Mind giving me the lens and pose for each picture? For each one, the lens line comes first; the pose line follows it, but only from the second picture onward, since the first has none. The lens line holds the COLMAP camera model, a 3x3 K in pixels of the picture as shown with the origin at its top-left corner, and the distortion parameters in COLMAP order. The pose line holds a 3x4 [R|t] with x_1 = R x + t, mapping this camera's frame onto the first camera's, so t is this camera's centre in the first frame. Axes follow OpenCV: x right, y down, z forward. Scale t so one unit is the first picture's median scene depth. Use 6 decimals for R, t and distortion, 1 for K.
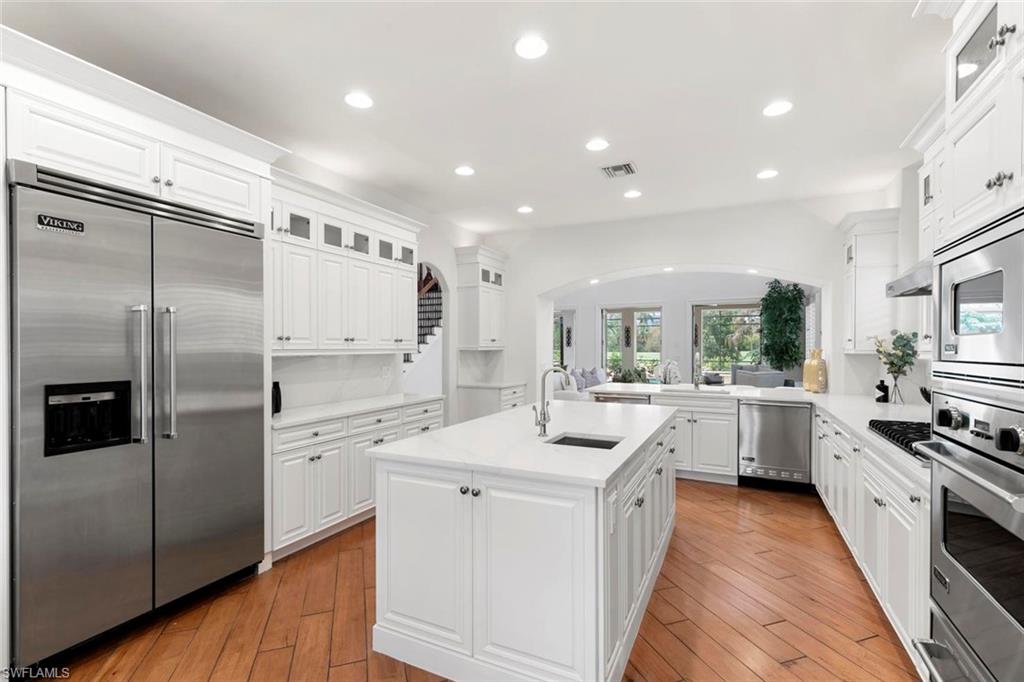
lens RADIAL K [[458.9, 0, 513.6], [0, 458.9, 347.4], [0, 0, 1]] dist [0.000952, -0.000340]
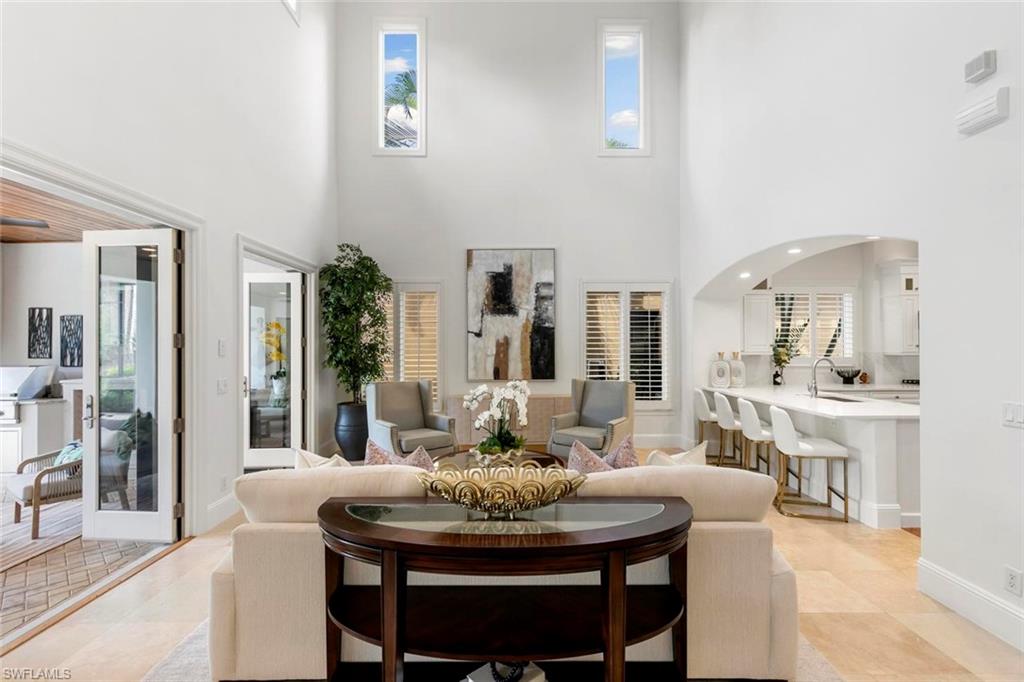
lens RADIAL K [[455.0, 0, 514.3], [0, 455.0, 343.4], [0, 0, 1]] dist [0.002593, -0.000362]
pose [[-0.452456, 0.002196, 0.891784, -0.177454], [0.002741, 0.999996, -0.001072, -0.023726], [-0.891783, 0.001959, -0.452460, 2.450351]]
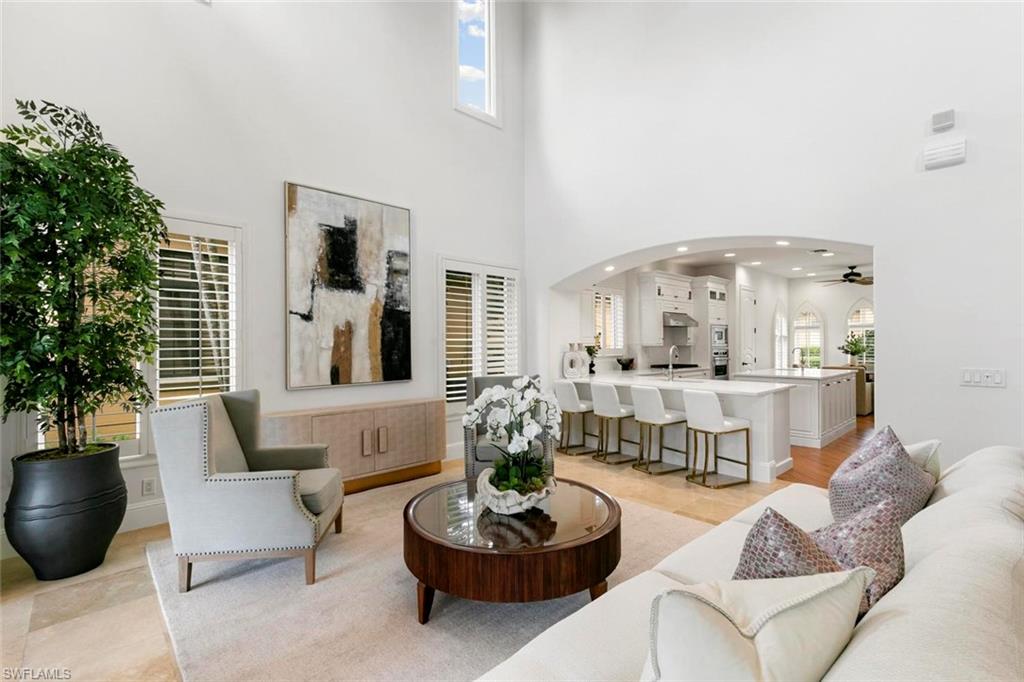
lens RADIAL K [[455.0, 0, 514.3], [0, 455.0, 343.4], [0, 0, 1]] dist [0.002593, -0.000362]
pose [[-0.935922, 0.004349, 0.352181, 0.462412], [0.004248, 0.999990, -0.001059, 0.005313], [-0.352182, 0.000505, -0.935931, 2.641667]]
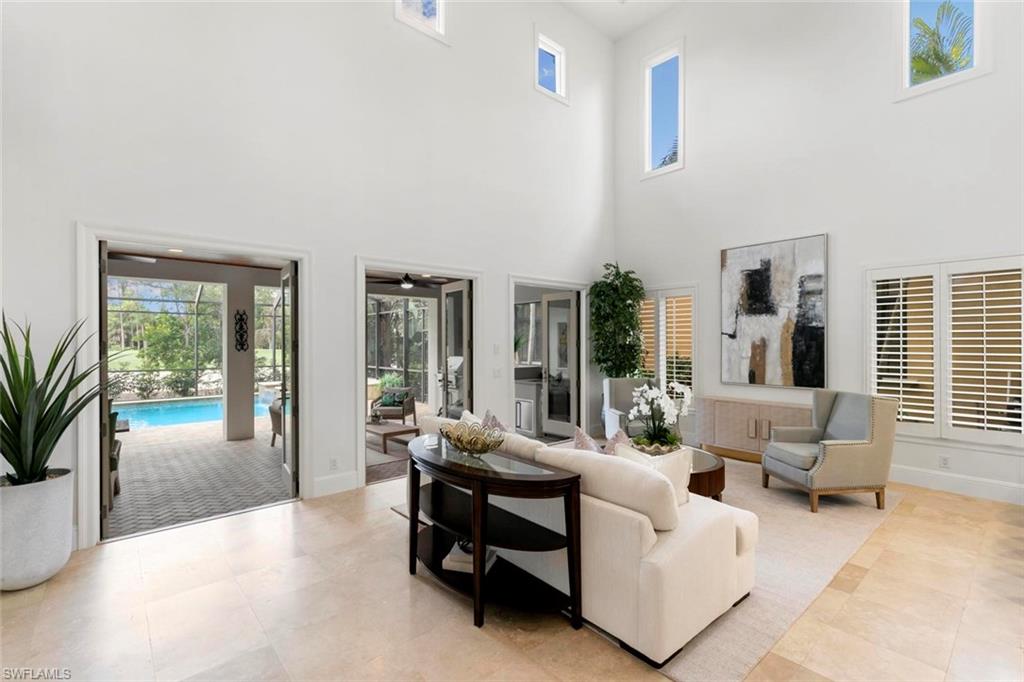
lens RADIAL K [[455.0, 0, 514.3], [0, 455.0, 343.4], [0, 0, 1]] dist [0.002593, -0.000362]
pose [[0.383959, -0.005670, 0.923333, -0.408778], [0.004030, 0.999982, 0.004464, -0.040994], [-0.923342, 0.002007, 0.383974, 1.953661]]
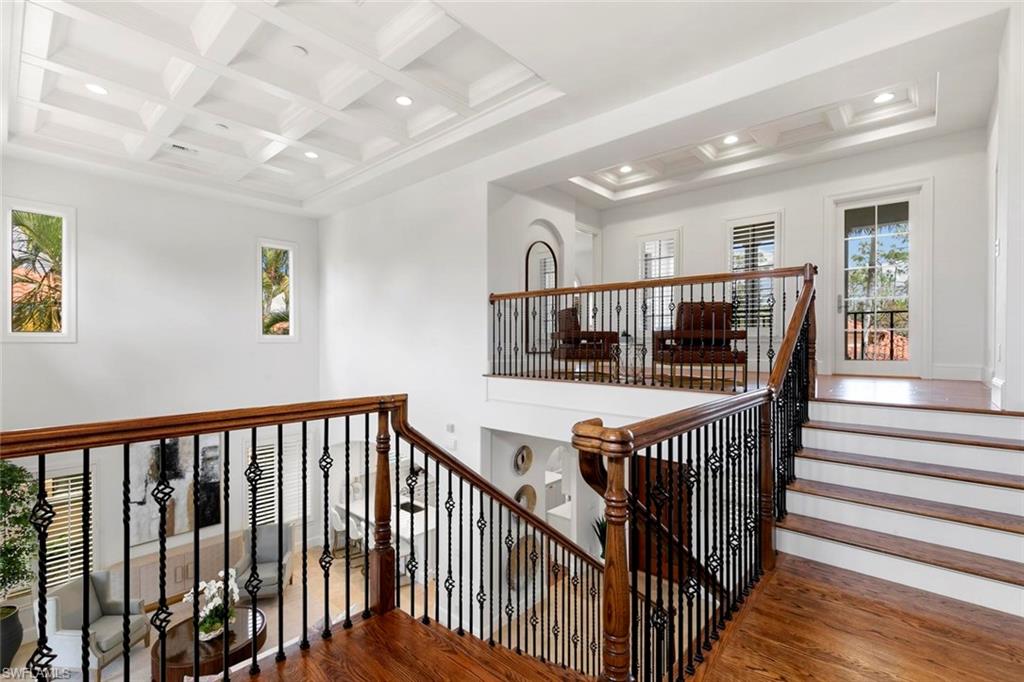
lens RADIAL K [[455.0, 0, 514.3], [0, 455.0, 343.4], [0, 0, 1]] dist [0.002593, -0.000362]
pose [[-0.963987, -0.000550, 0.265948, -0.570476], [-0.000270, 0.999999, 0.001089, -0.658929], [-0.265949, 0.000978, -0.963987, 3.149042]]
